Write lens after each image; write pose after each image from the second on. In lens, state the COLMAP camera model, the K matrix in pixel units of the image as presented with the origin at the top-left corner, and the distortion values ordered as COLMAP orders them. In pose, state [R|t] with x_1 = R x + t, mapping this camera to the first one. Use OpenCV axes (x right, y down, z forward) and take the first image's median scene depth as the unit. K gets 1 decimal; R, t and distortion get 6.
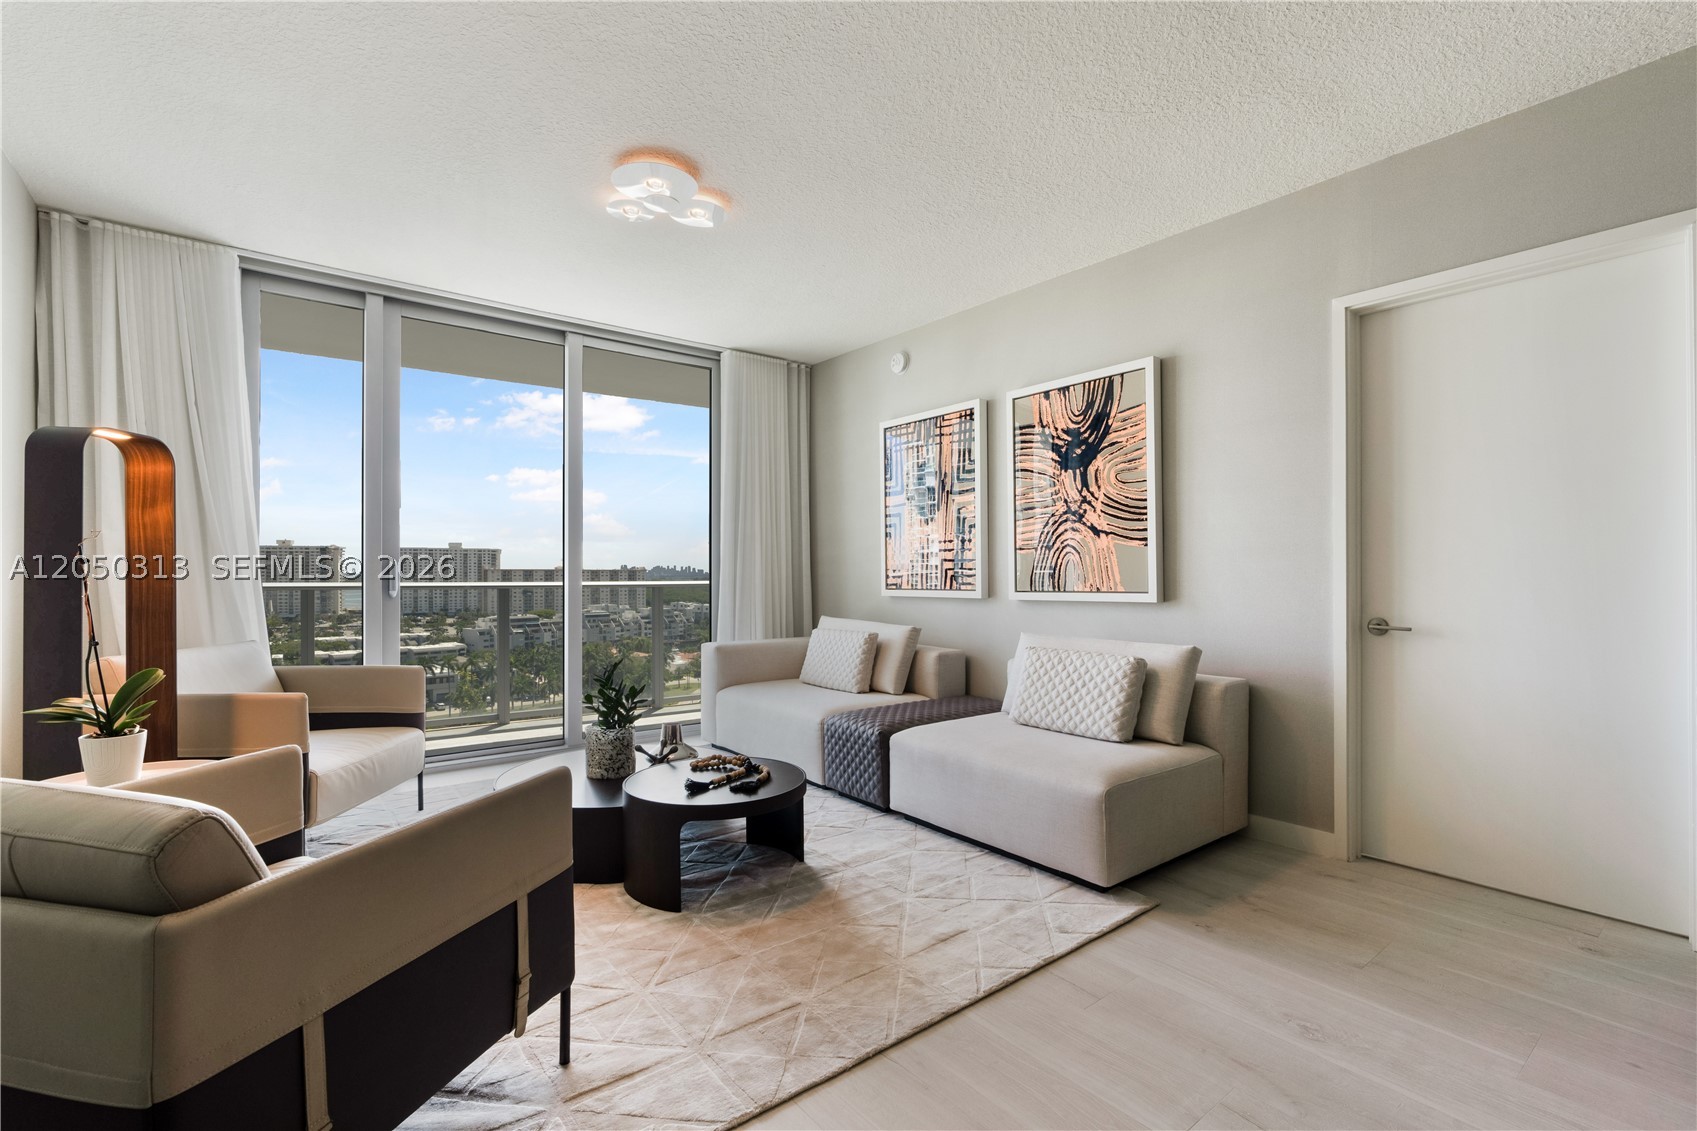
lens RADIAL K [[759.8, 0, 856.1], [0, 759.8, 569.2], [0, 0, 1]] dist [-0.018014, 0.007626]
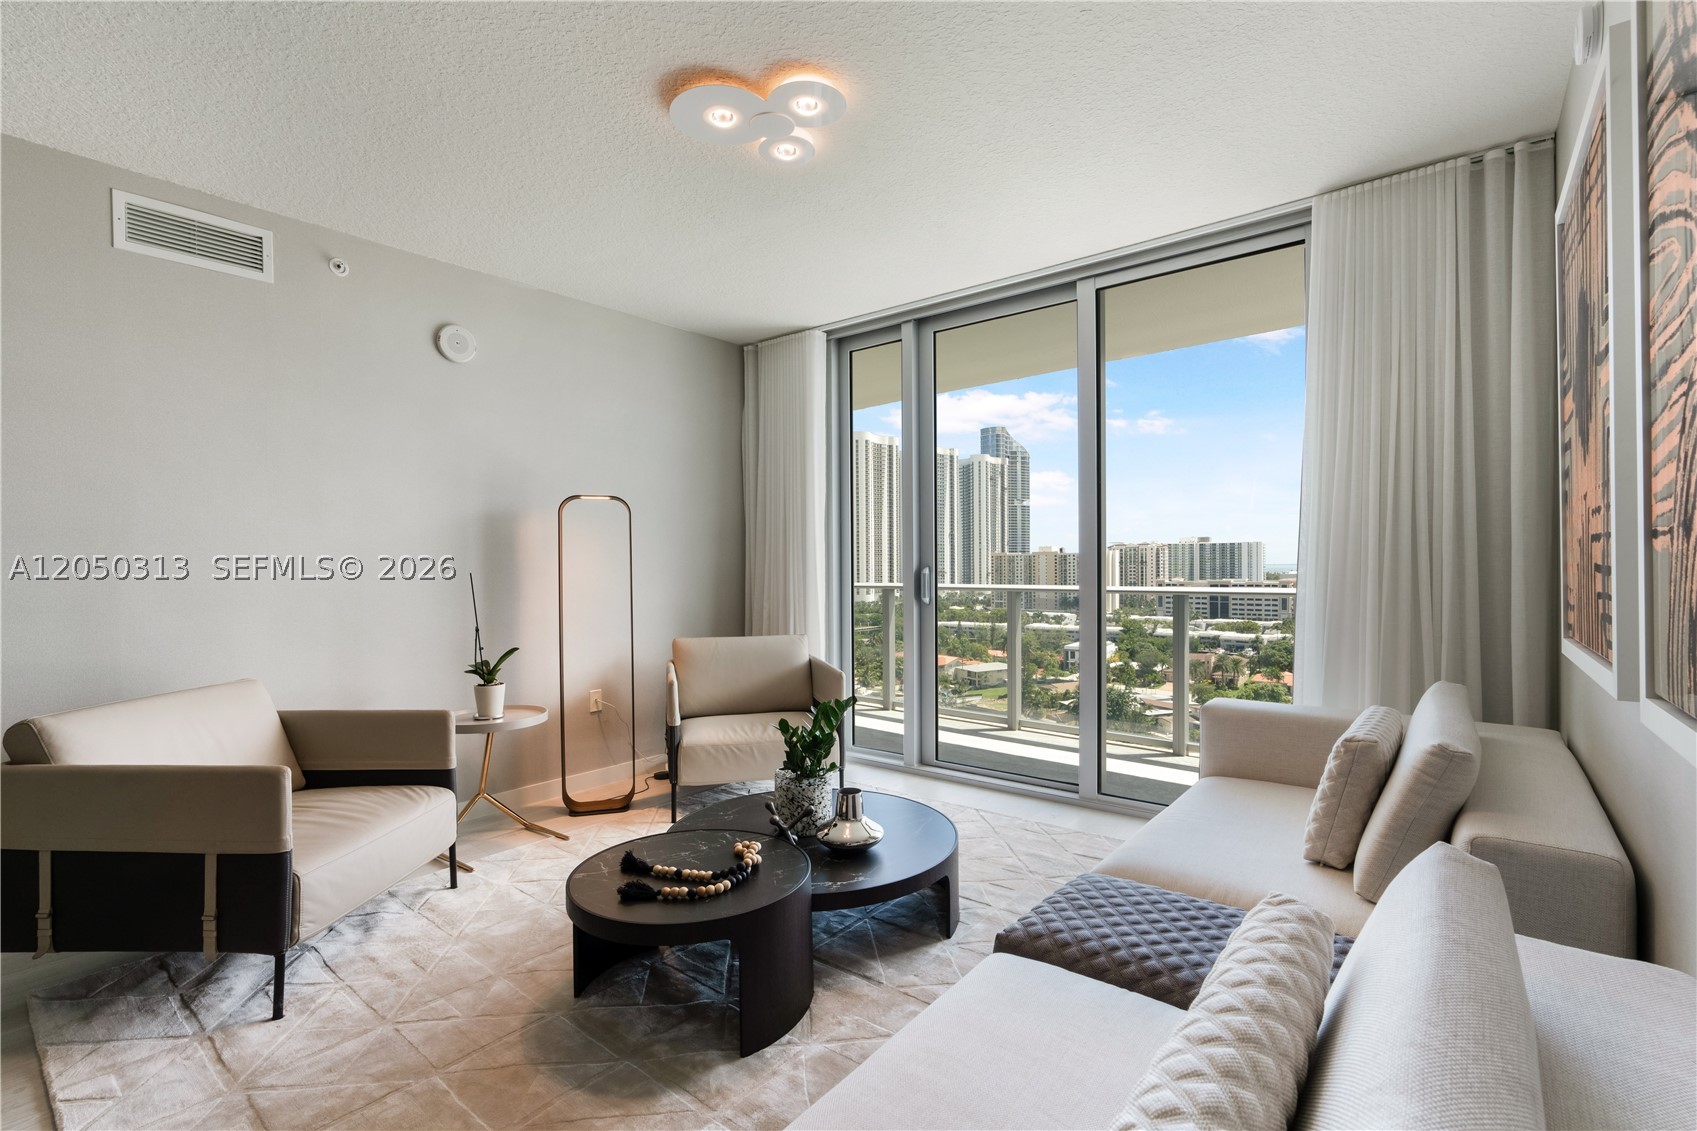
lens RADIAL K [[759.8, 0, 865.1], [0, 759.8, 568.0], [0, 0, 1]] dist [-0.018014, 0.007626]
pose [[0.228165, 0.003409, -0.973617, 0.409098], [0.011182, 0.999919, 0.006121, -0.019190], [0.973558, -0.012284, 0.228108, 0.693552]]
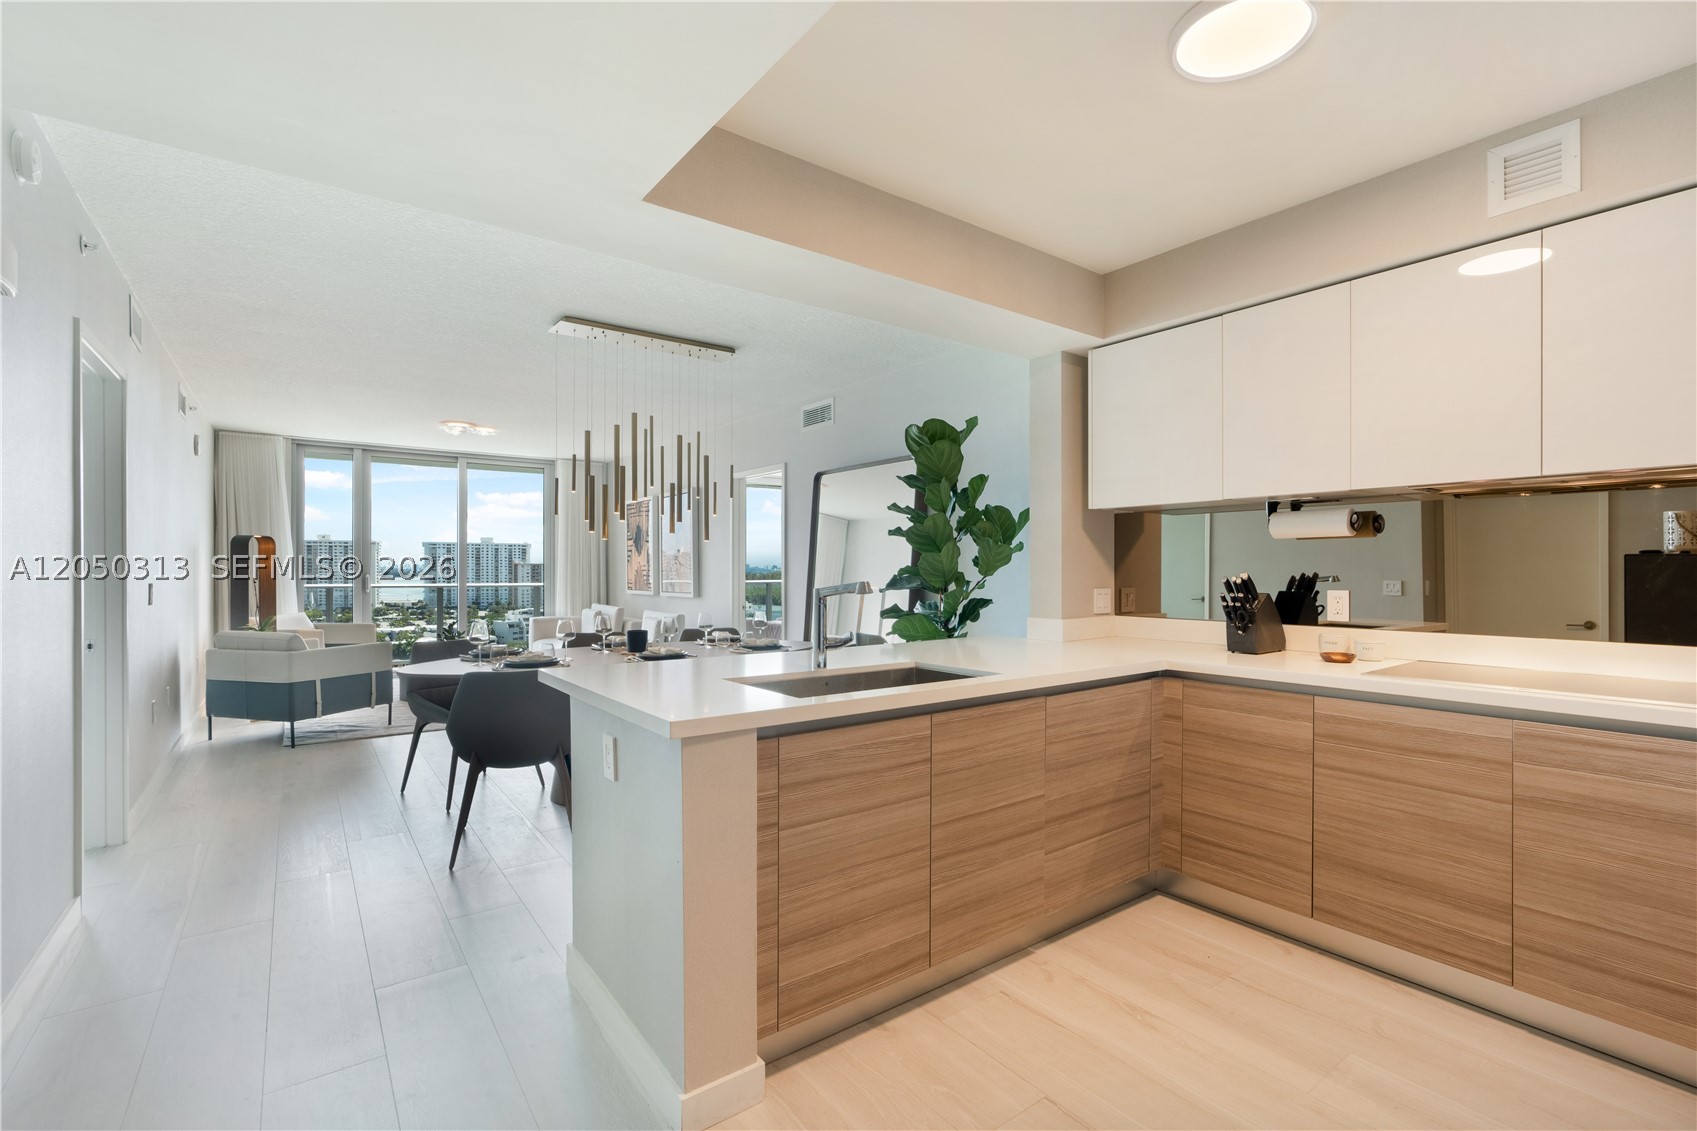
lens RADIAL K [[759.8, 0, 853.0], [0, 759.8, 572.2], [0, 0, 1]] dist [-0.018014, 0.007626]
pose [[0.999270, 0.006653, -0.037618, 0.820100], [-0.006321, 0.999940, 0.008942, -0.046175], [0.037675, -0.008698, 0.999252, -1.050493]]
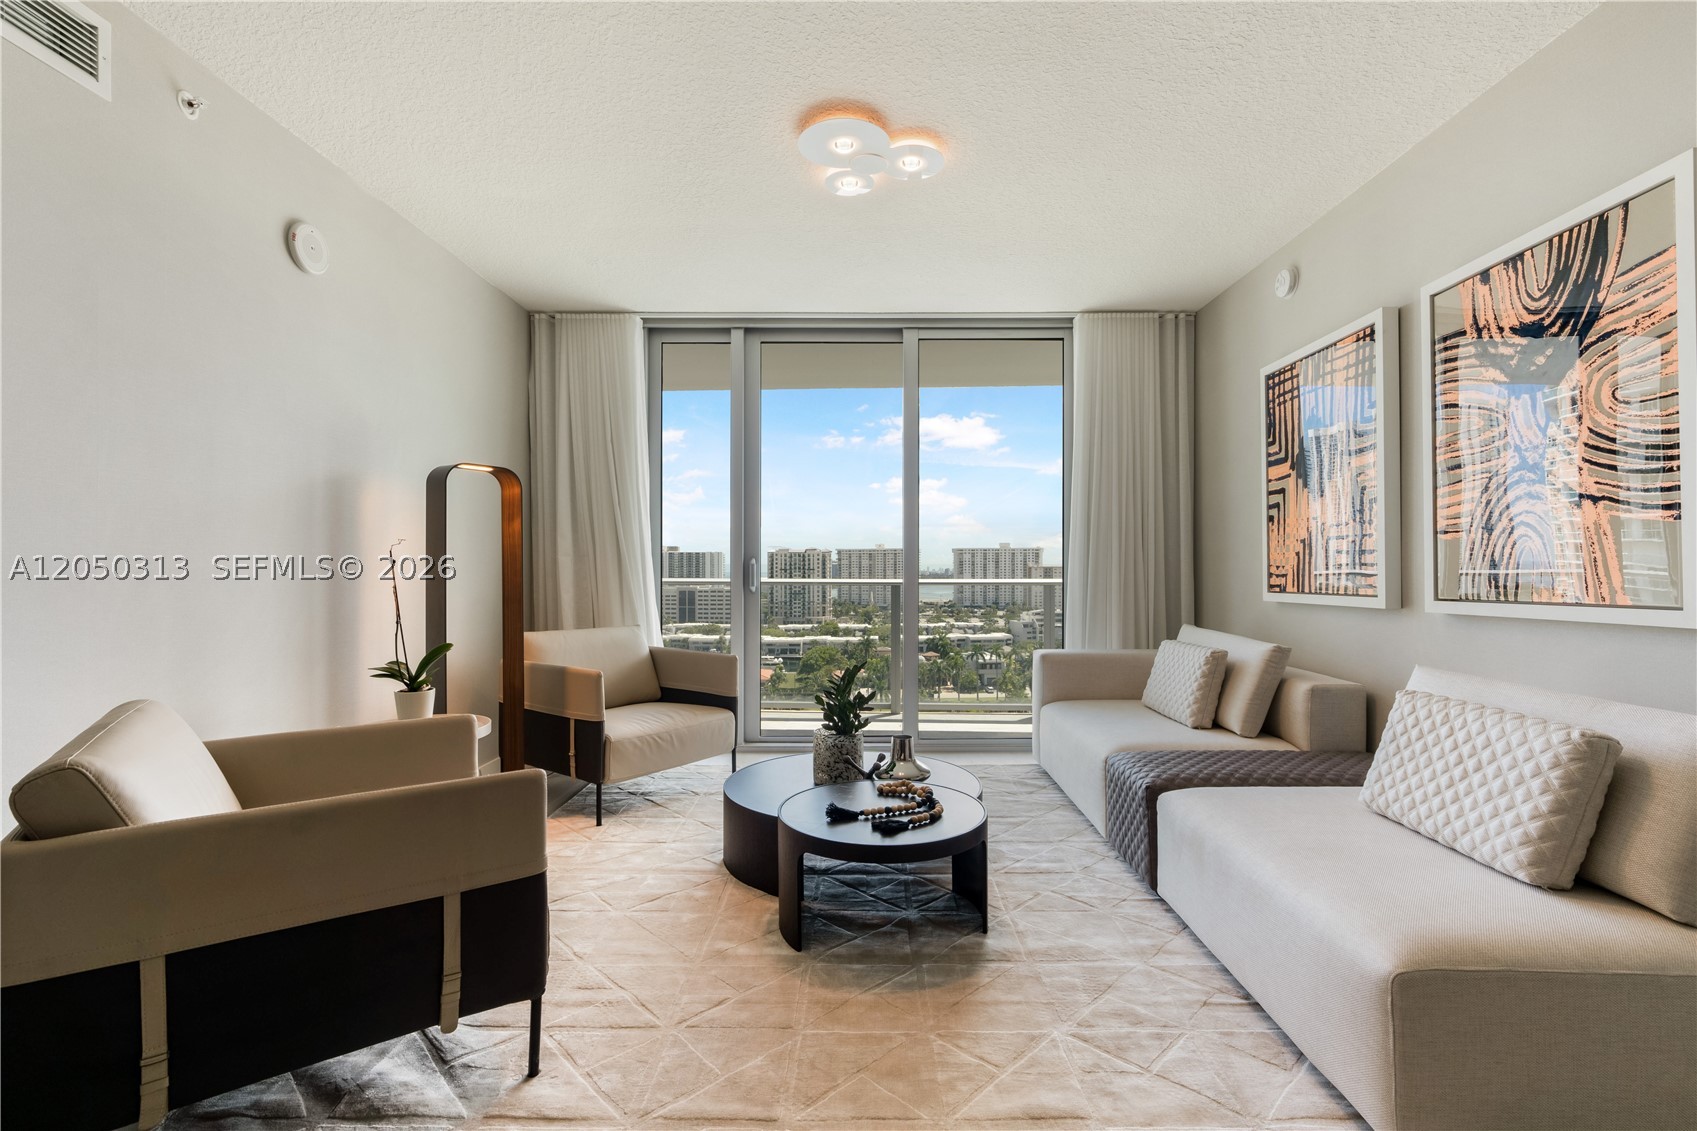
lens RADIAL K [[759.8, 0, 861.3], [0, 759.8, 566.4], [0, 0, 1]] dist [-0.018014, 0.007626]
pose [[0.780669, -0.002324, -0.624940, 0.233356], [0.002413, 0.999997, -0.000705, 0.000860], [0.624940, -0.000958, 0.780672, 0.215621]]
